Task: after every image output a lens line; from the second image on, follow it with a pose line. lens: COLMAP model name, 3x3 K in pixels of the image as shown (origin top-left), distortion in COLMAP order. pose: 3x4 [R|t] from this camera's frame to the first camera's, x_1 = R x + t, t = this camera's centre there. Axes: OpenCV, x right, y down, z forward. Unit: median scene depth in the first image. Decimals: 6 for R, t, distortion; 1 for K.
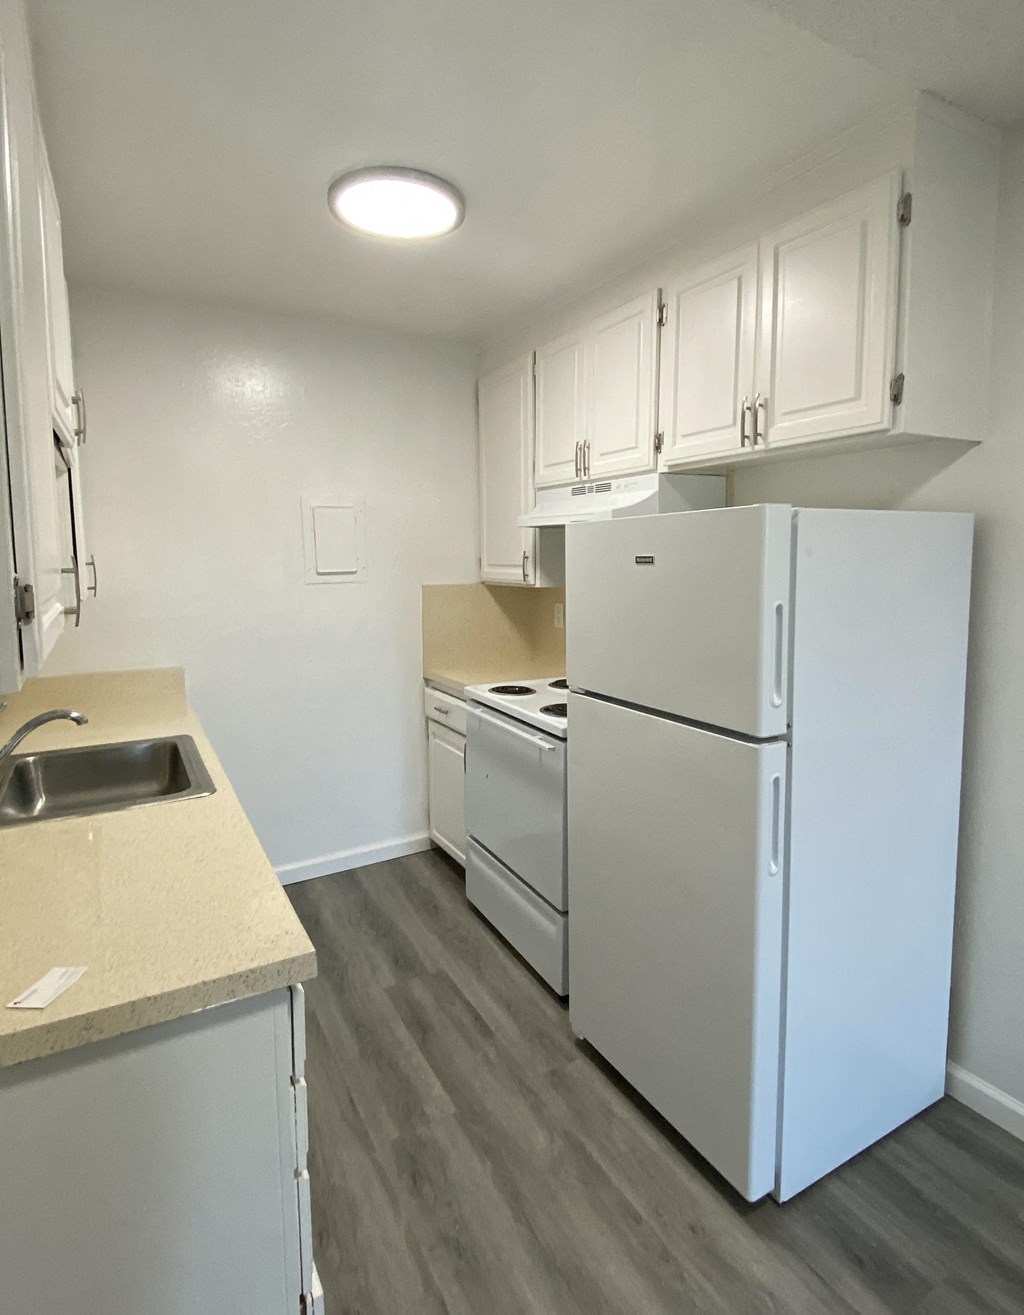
lens RADIAL K [[712.5, 0, 512.2], [0, 712.5, 626.6], [0, 0, 1]] dist [0.028826, -0.015486]
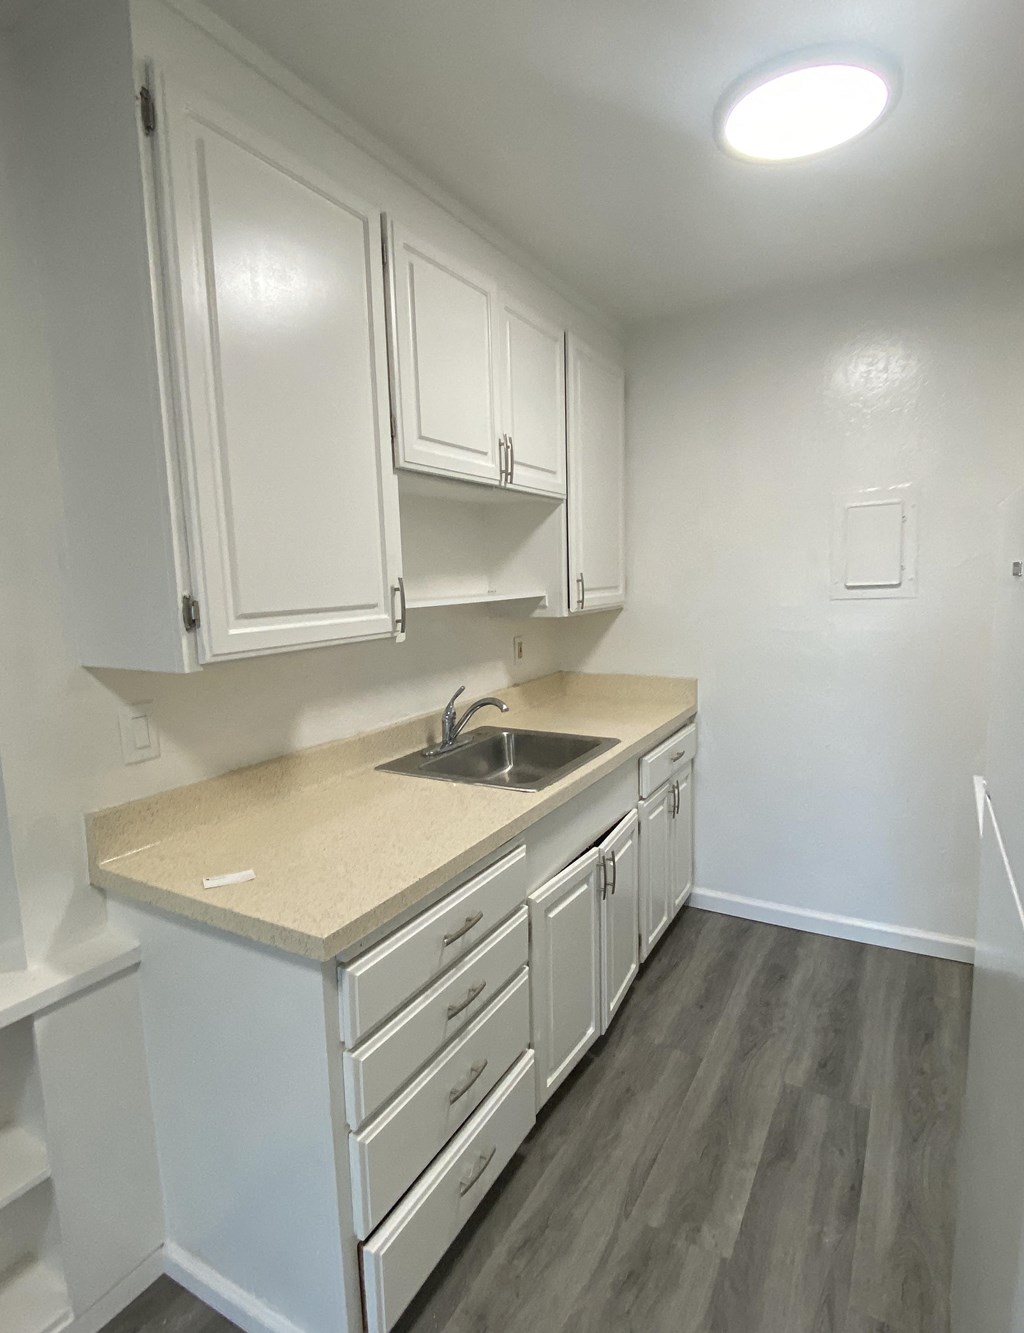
lens RADIAL K [[718.4, 0, 513.8], [0, 718.4, 661.6], [0, 0, 1]] dist [0.030319, -0.018364]
pose [[0.528791, 0.096866, -0.843207, 0.414654], [-0.065521, 0.995160, 0.073233, -0.038580], [0.846220, 0.016523, 0.532578, 0.343777]]
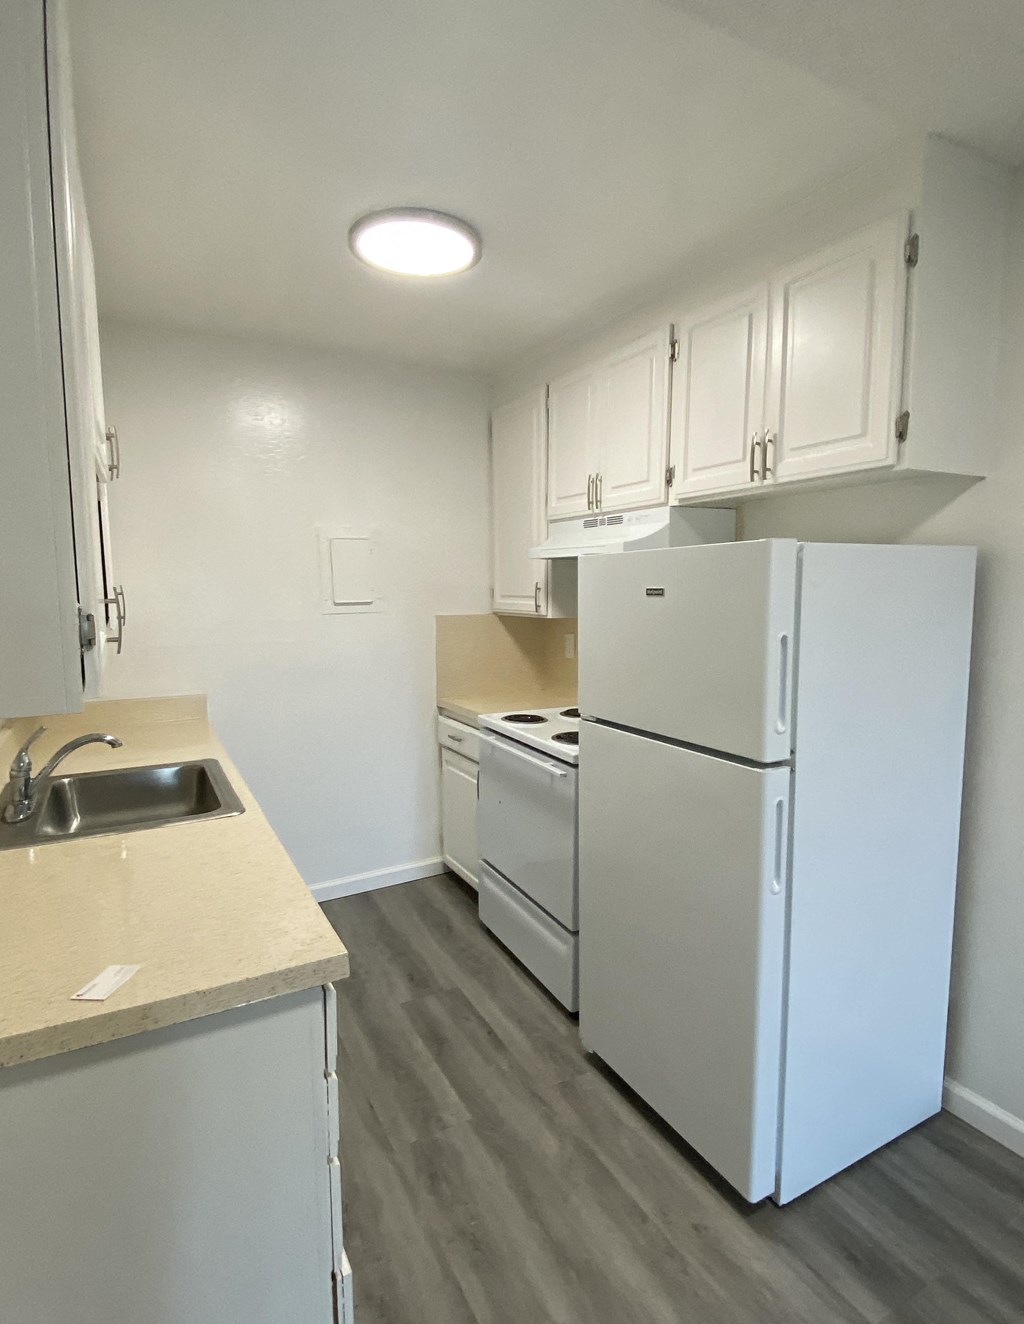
lens RADIAL K [[713.5, 0, 513.1], [0, 713.5, 667.3], [0, 0, 1]] dist [0.030319, -0.018364]
pose [[0.999920, 0.004375, -0.011886, -0.007167], [-0.004207, 0.999892, 0.014111, 0.001931], [0.011947, -0.014060, 0.999830, -0.038950]]
